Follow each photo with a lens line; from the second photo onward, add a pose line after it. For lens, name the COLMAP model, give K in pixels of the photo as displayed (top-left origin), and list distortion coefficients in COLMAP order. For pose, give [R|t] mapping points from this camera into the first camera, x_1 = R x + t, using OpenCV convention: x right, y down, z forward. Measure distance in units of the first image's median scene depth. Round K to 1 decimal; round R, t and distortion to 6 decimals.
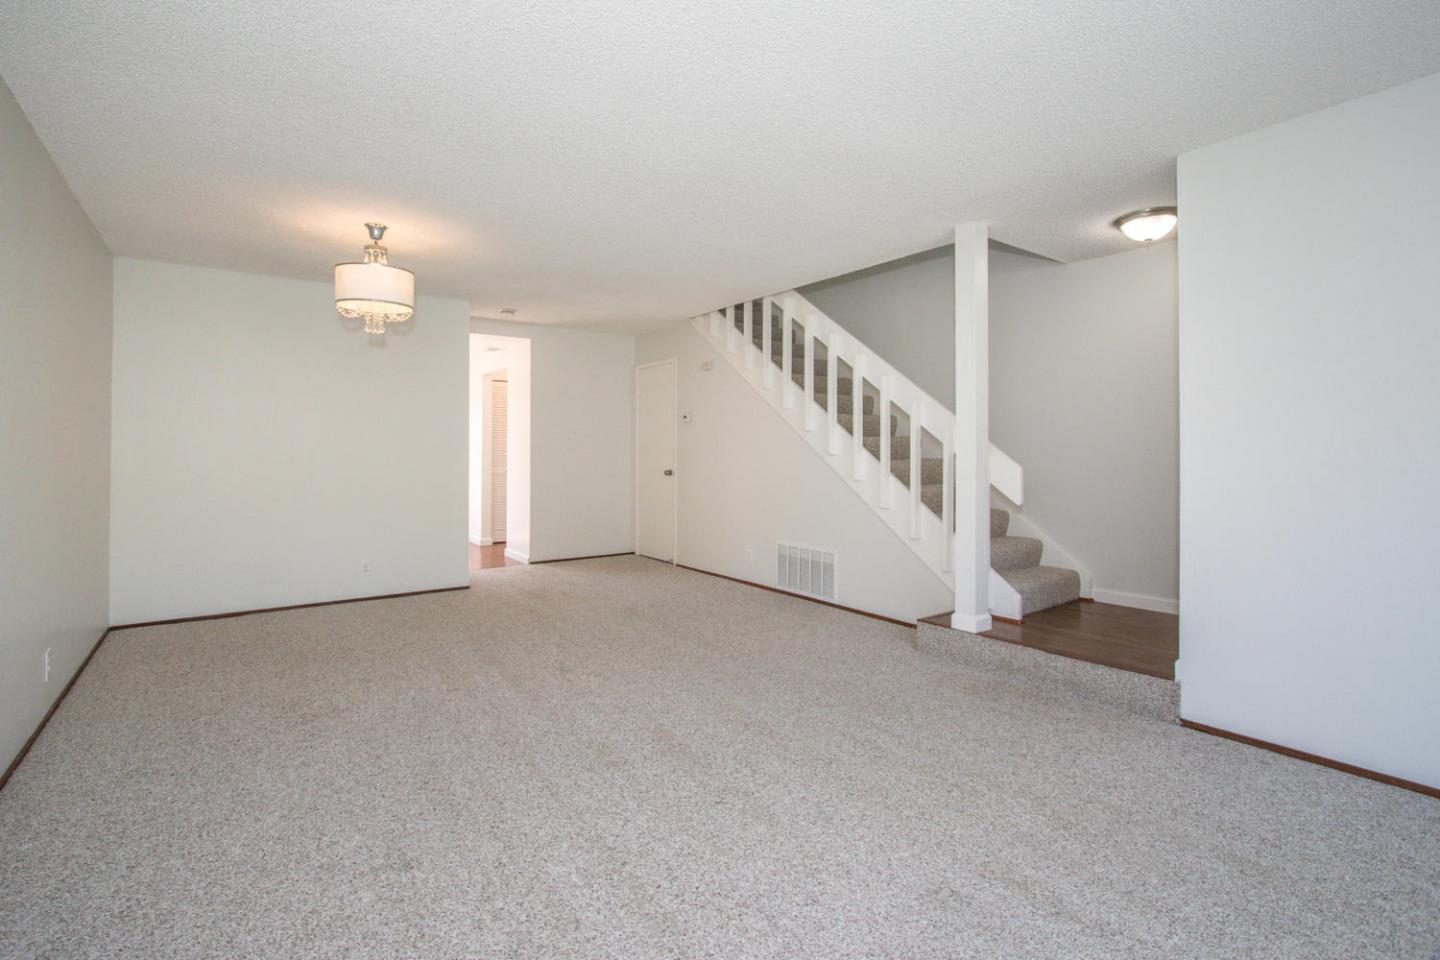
lens RADIAL K [[661.6, 0, 694.8], [0, 661.6, 445.8], [0, 0, 1]] dist [-0.015560, 0.000687]
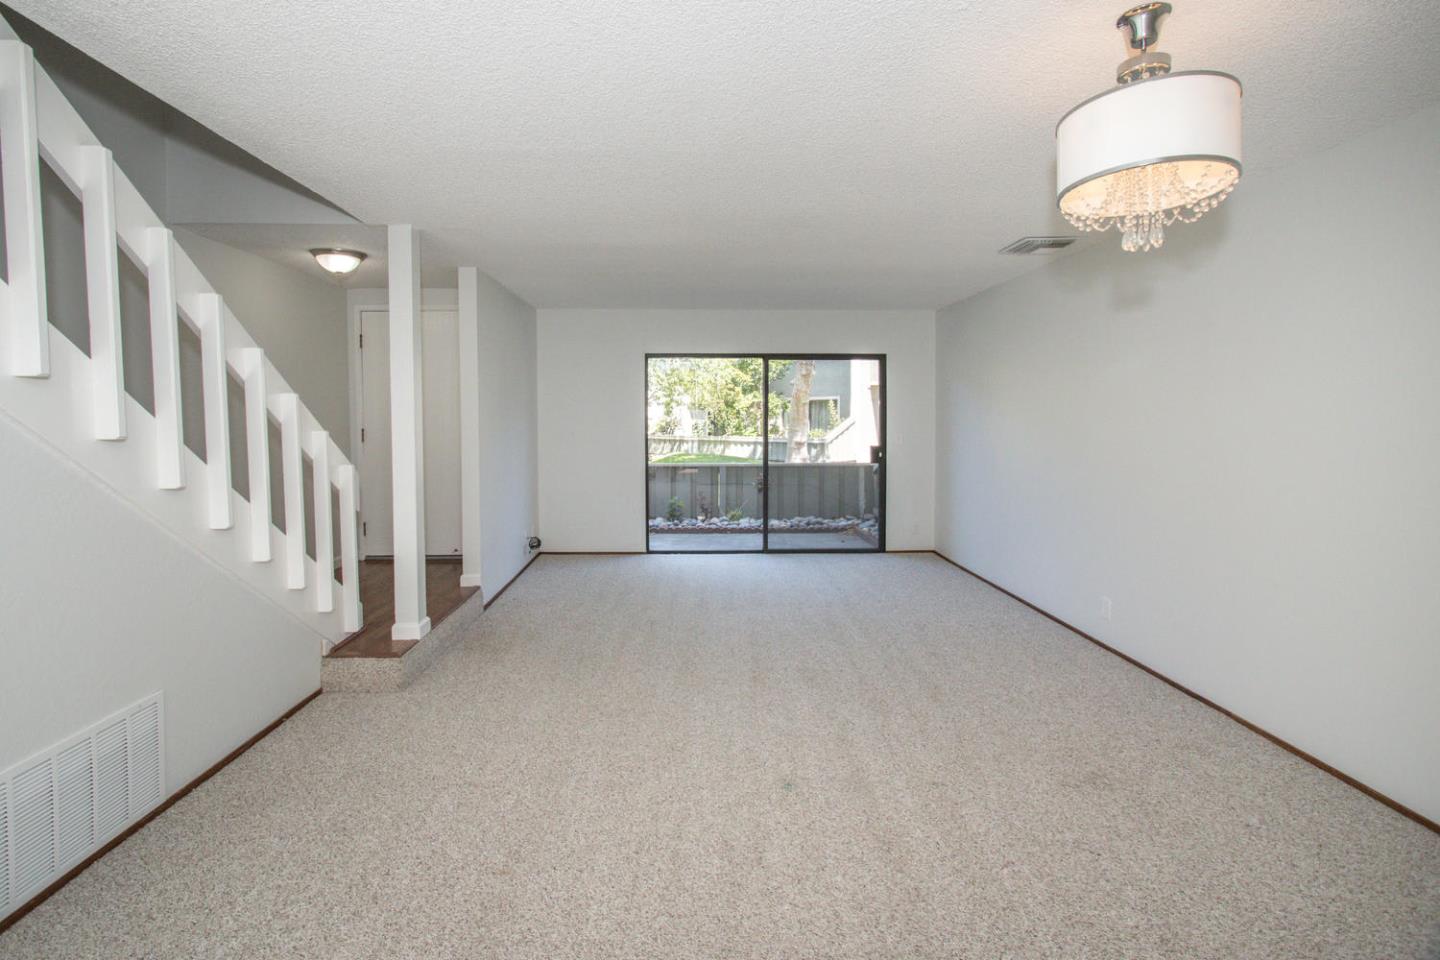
lens RADIAL K [[661.6, 0, 694.8], [0, 661.6, 445.8], [0, 0, 1]] dist [-0.015560, 0.000687]
pose [[-0.830673, -0.020759, 0.556374, -0.613802], [-0.000594, 0.999337, 0.036400, -0.060079], [-0.556761, 0.029906, -0.830134, 1.997294]]
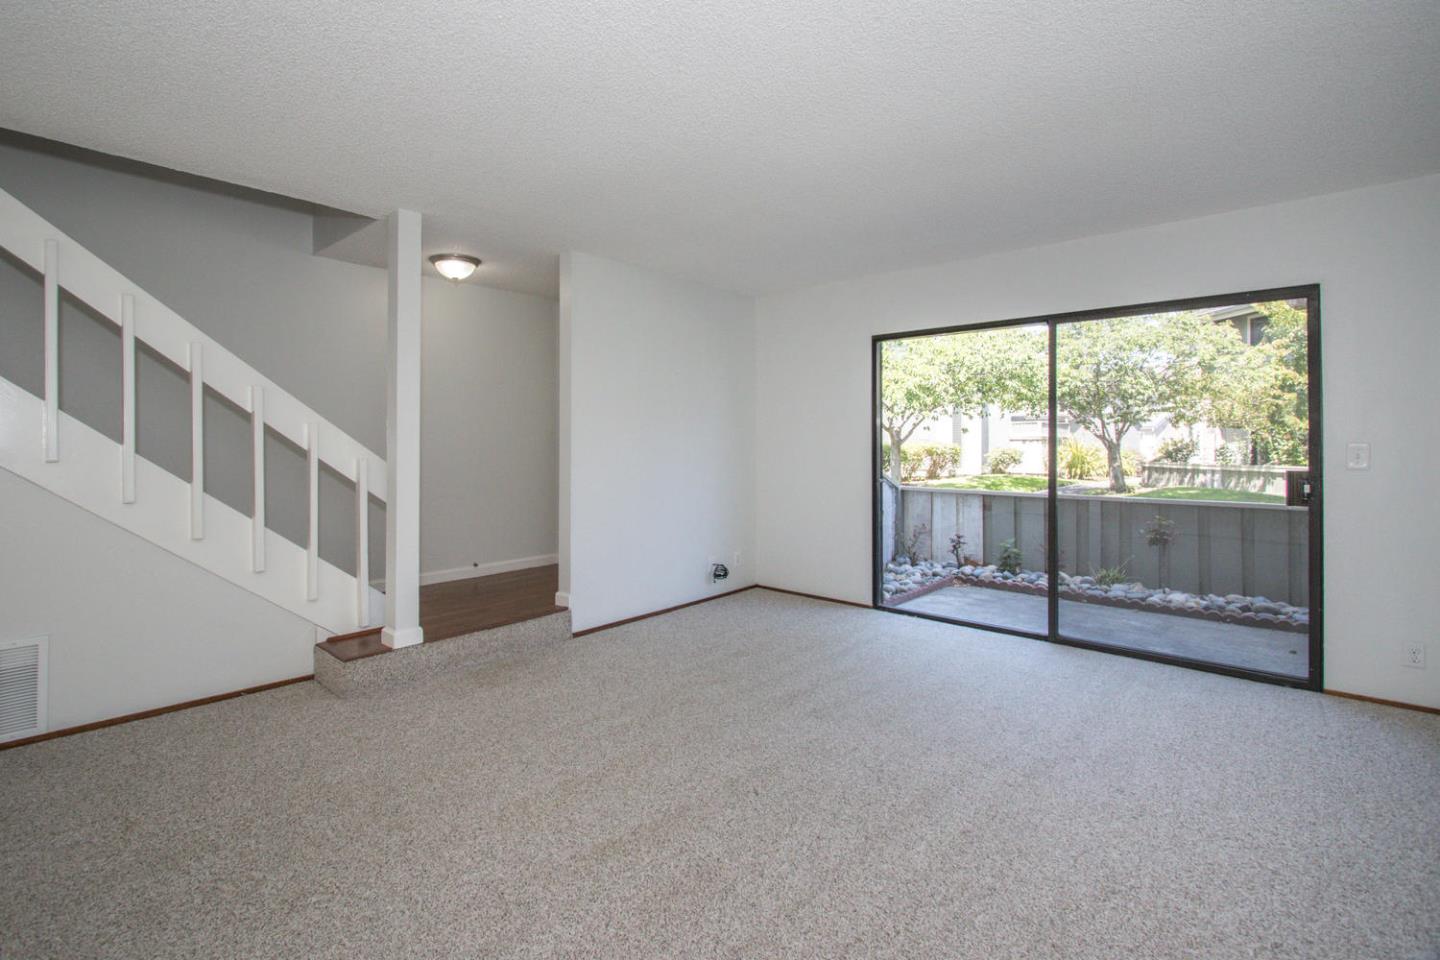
lens RADIAL K [[661.6, 0, 694.8], [0, 661.6, 445.8], [0, 0, 1]] dist [-0.015560, 0.000687]
pose [[-0.216766, -0.003511, 0.976217, -0.732510], [-0.010344, 0.999946, 0.001300, -0.010621], [-0.976169, -0.009817, -0.216791, 1.006688]]
